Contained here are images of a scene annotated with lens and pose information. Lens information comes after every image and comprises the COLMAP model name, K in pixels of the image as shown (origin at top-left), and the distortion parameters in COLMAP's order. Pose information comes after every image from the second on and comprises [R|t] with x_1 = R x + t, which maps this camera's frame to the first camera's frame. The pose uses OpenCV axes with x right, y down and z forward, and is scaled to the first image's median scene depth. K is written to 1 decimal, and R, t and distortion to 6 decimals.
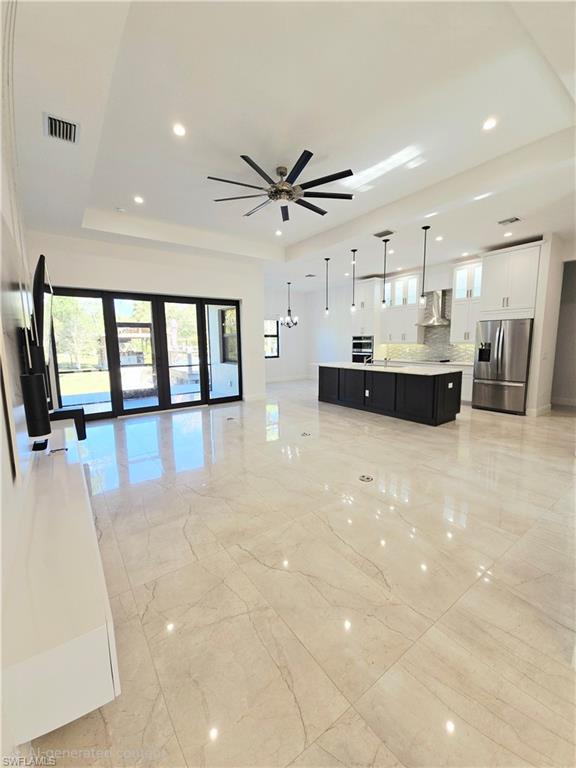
lens RADIAL K [[315.0, 0, 290.2], [0, 315.0, 383.6], [0, 0, 1]] dist [0.009613, -0.010567]
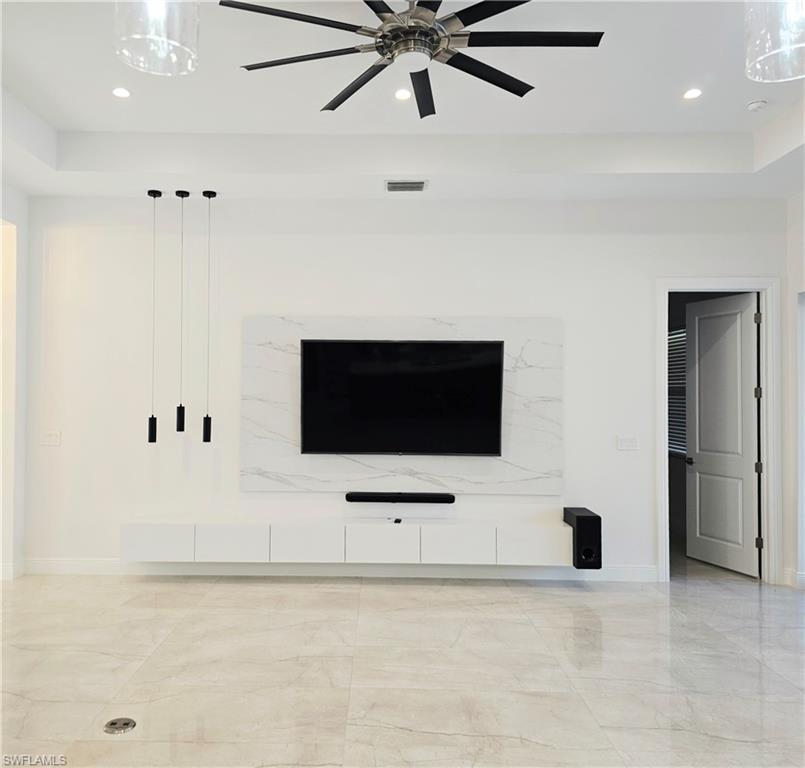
lens RADIAL K [[693.7, 0, 365.5], [0, 693.7, 378.1], [0, 0, 1]] dist [0.126646, -0.196709]
pose [[-0.608389, -0.009847, -0.793578, 0.394051], [-0.100938, 0.992763, 0.065064, -0.135873], [0.787194, 0.119687, -0.604980, 0.864532]]
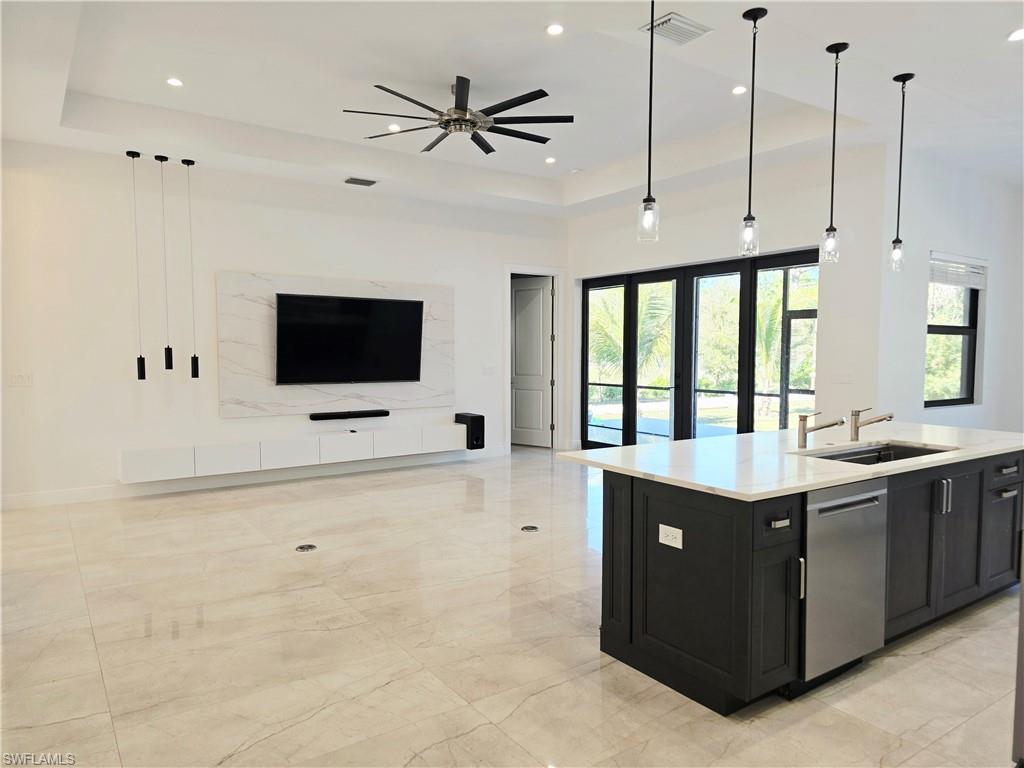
lens RADIAL K [[682.3, 0, 514.7], [0, 682.3, 387.7], [0, 0, 1]] dist [0.064346, -0.078439]
pose [[-0.026041, 0.070729, -0.997156, 0.806110], [-0.129647, 0.988831, 0.073524, -0.102011], [0.991218, 0.131193, -0.016580, 0.680657]]
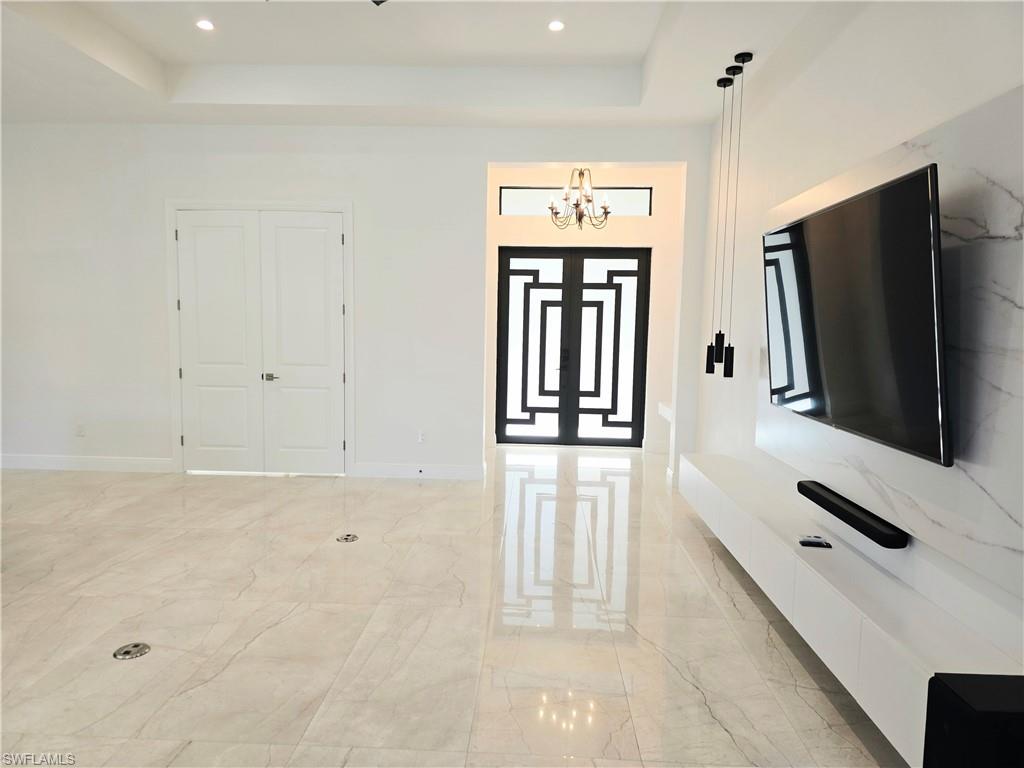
lens RADIAL K [[682.3, 0, 514.7], [0, 682.3, 387.7], [0, 0, 1]] dist [0.064346, -0.078439]
pose [[-0.784854, -0.063566, 0.616411, -0.422456], [0.070476, 0.979115, 0.190703, -0.119136], [-0.615660, 0.193116, -0.763983, 0.861611]]
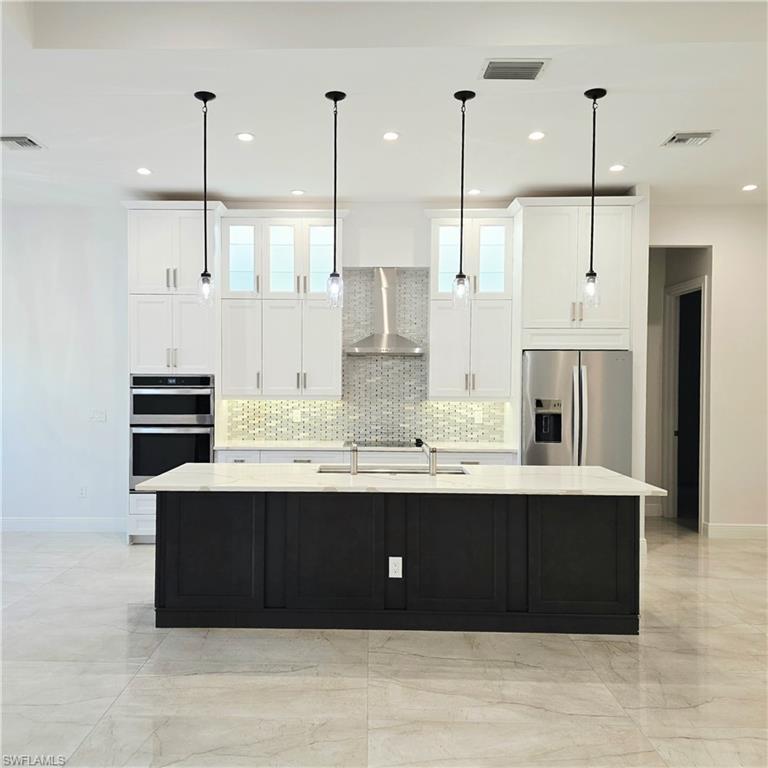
lens RADIAL K [[714.4, 0, 345.3], [0, 714.4, 385.7], [0, 0, 1]] dist [0.004978, -0.003691]
pose [[0.617910, 0.013007, 0.786141, -0.291074], [0.093060, 0.991625, -0.089553, -0.076589], [-0.780722, 0.128494, 0.611524, 0.549318]]
